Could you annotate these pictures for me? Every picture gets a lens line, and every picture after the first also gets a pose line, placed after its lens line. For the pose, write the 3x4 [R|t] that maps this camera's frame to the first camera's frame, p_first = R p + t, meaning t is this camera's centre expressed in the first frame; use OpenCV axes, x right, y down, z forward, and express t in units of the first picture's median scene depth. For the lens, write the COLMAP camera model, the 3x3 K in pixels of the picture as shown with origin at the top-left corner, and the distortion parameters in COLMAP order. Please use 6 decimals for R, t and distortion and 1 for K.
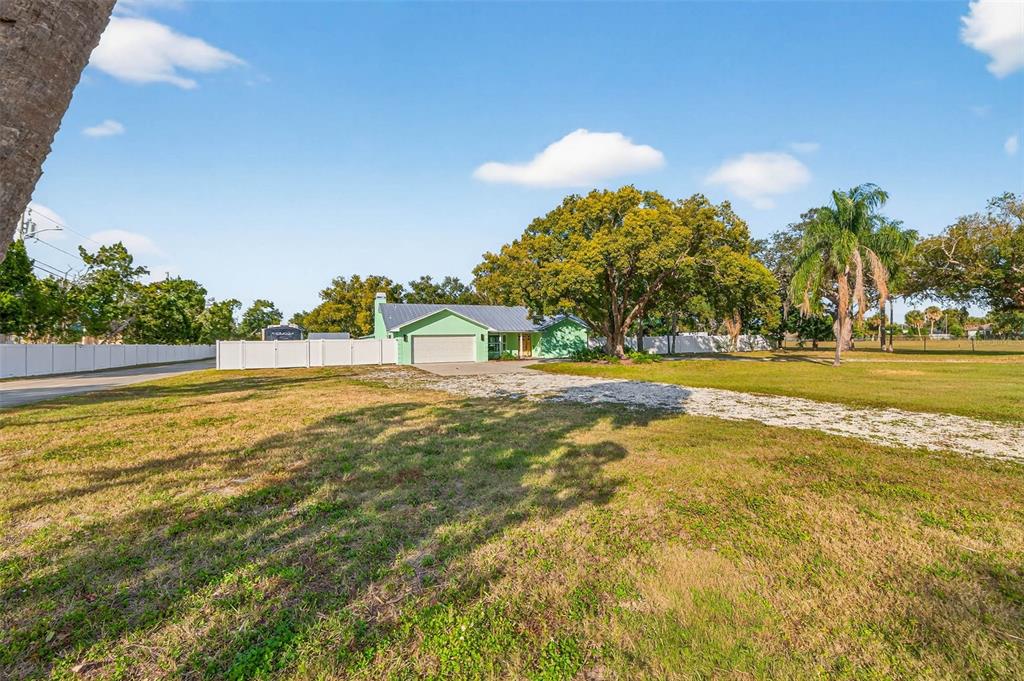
lens RADIAL K [[423.3, 0, 505.7], [0, 423.3, 336.3], [0, 0, 1]] dist [0.007429, -0.002419]
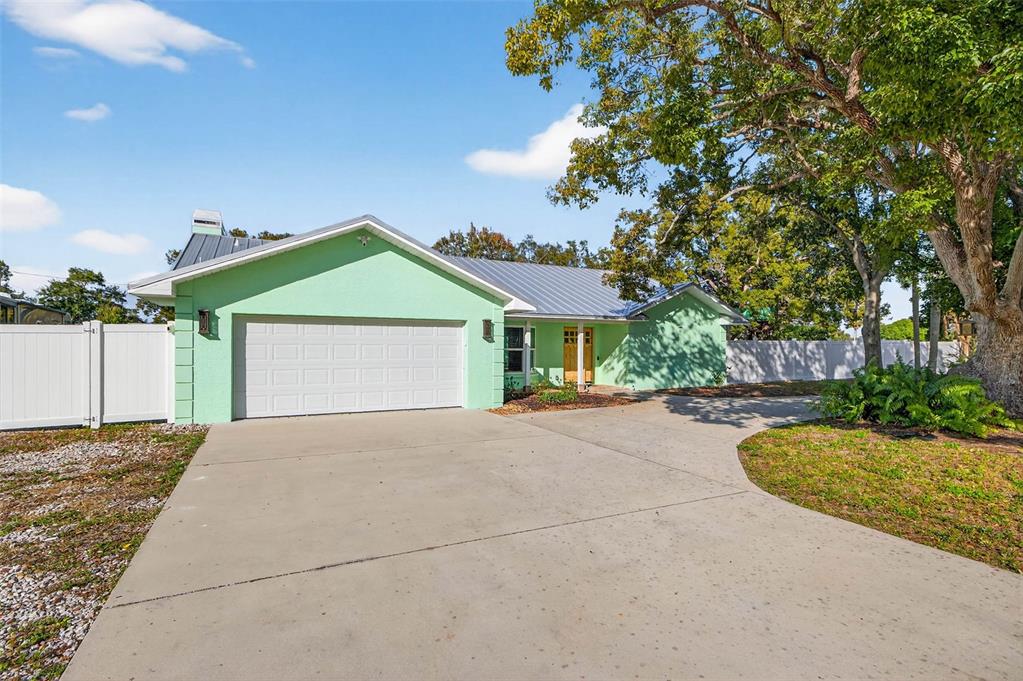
lens RADIAL K [[492.0, 0, 505.5], [0, 492.0, 340.5], [0, 0, 1]] dist [0.007542, 0.001603]
pose [[0.996659, 0.019212, 0.079389, -0.063972], [-0.019231, 0.999815, -0.000529, 0.009197], [-0.079385, -0.001000, 0.996844, 0.572453]]
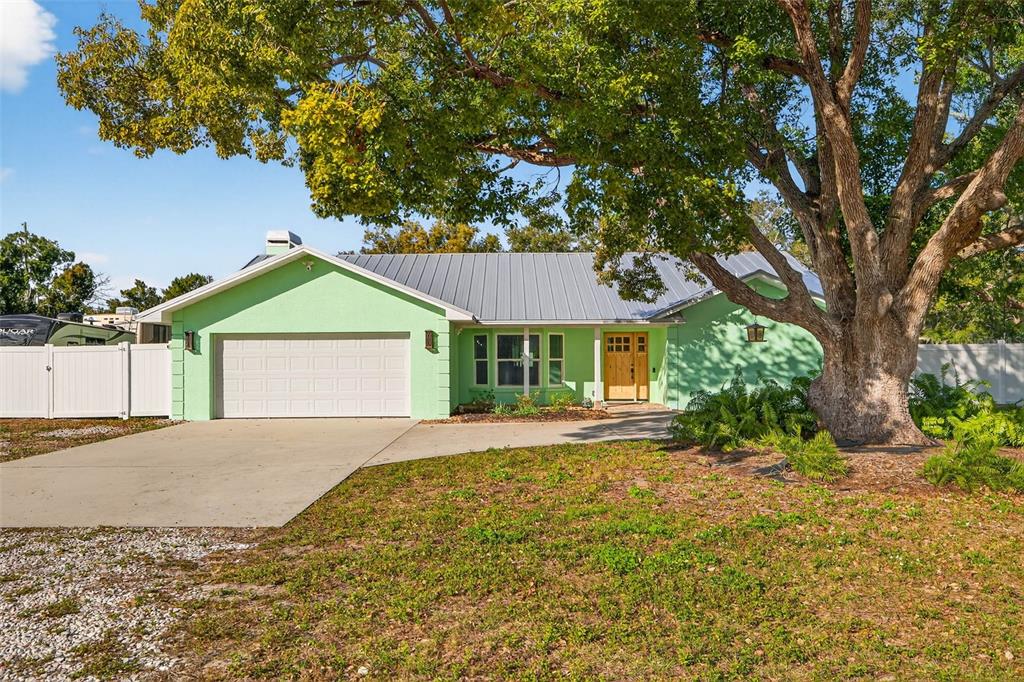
lens RADIAL K [[742.3, 0, 506.9], [0, 742.3, 337.9], [0, 0, 1]] dist [0.019201, 0.002619]
pose [[0.926817, -0.000728, -0.375514, 0.183062], [-0.002652, 0.999960, -0.008484, 0.004186], [0.375505, 0.008859, 0.926778, 0.459553]]
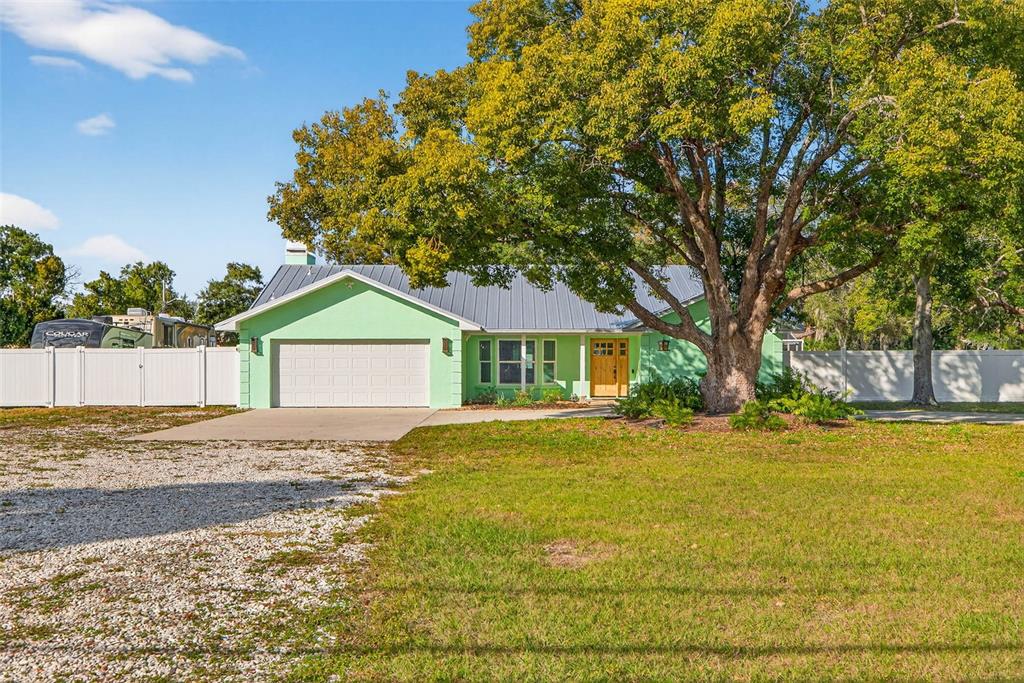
lens RADIAL K [[993.7, 0, 518.3], [0, 993.7, 345.0], [0, 0, 1]] dist [0.036363, 0.000000]
pose [[0.930149, 0.009803, -0.367051, 0.312387], [-0.009127, 0.999952, 0.003579, -0.002448], [0.367068, 0.000021, 0.930194, 0.145013]]
